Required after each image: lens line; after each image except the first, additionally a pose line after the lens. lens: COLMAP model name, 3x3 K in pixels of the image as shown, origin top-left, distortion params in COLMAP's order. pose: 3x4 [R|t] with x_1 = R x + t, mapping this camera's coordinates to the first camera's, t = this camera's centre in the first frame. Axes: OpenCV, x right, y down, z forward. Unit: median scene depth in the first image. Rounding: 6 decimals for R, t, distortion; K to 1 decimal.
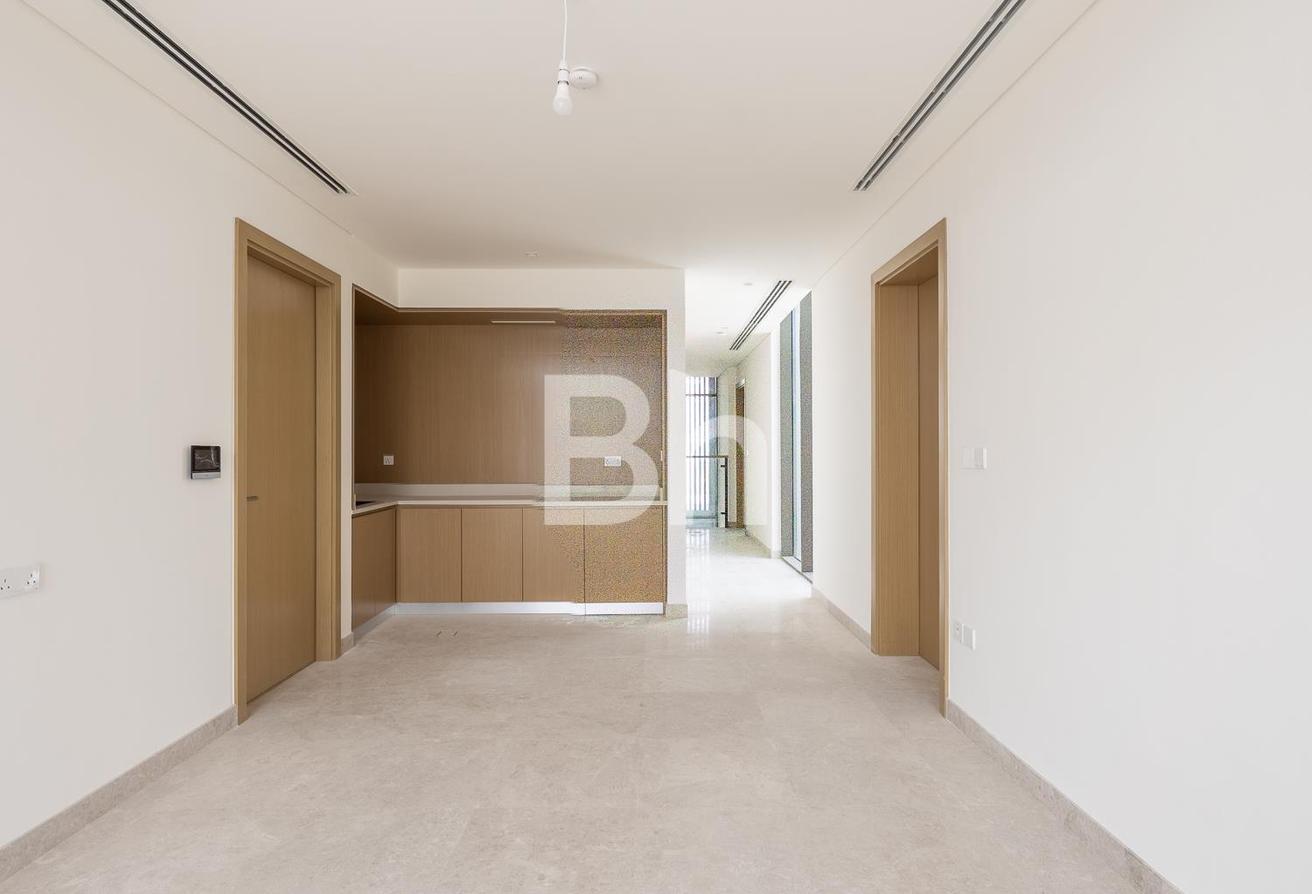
lens RADIAL K [[693.3, 0, 656.0], [0, 693.3, 447.0], [0, 0, 1]] dist [-0.000624, -0.000044]
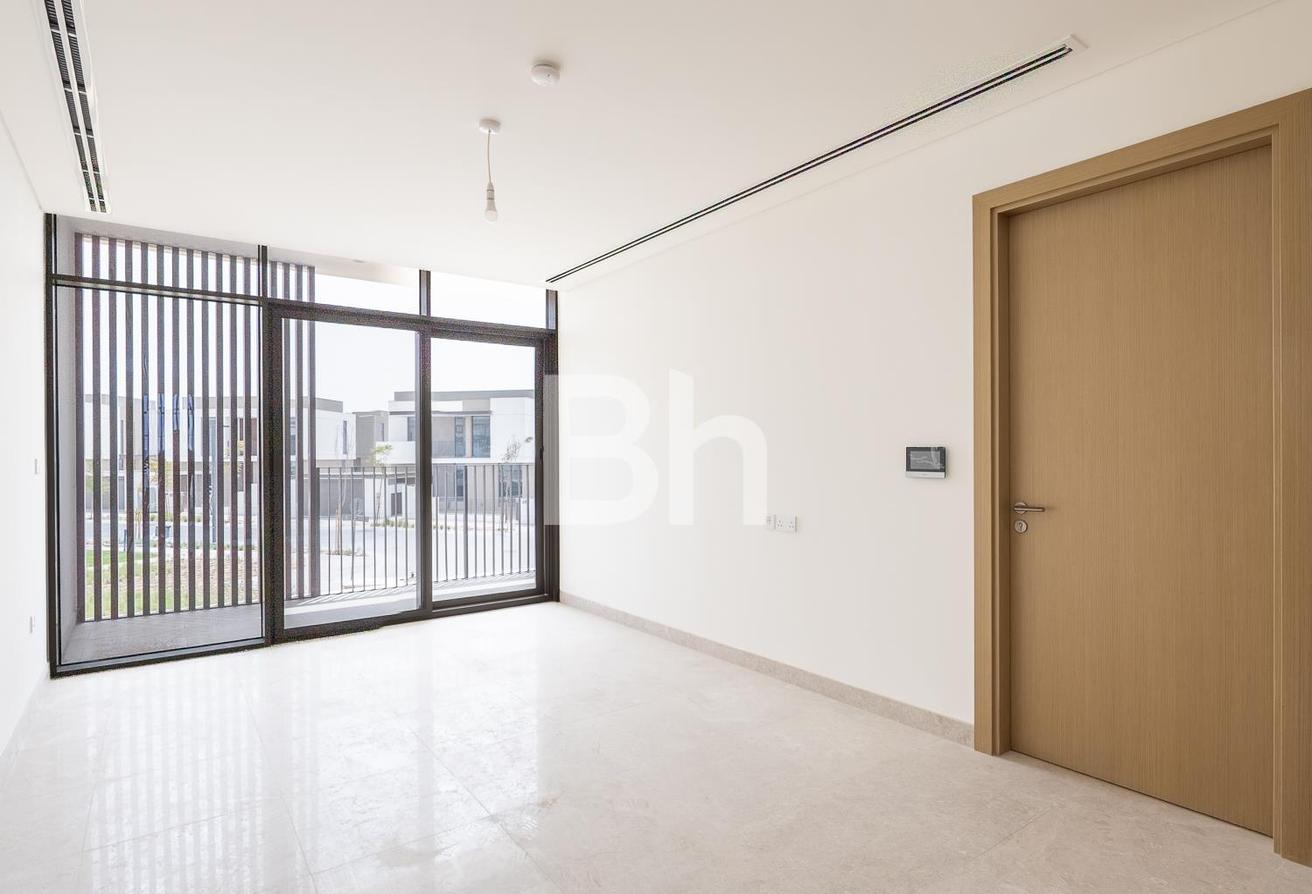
lens RADIAL K [[693.3, 0, 656.0], [0, 693.3, 447.0], [0, 0, 1]] dist [-0.000624, -0.000044]
pose [[-0.808992, 0.006126, -0.587787, 0.295678], [0.011776, 0.999914, -0.005786, -0.000910], [0.587701, -0.011603, -0.808995, 1.578262]]
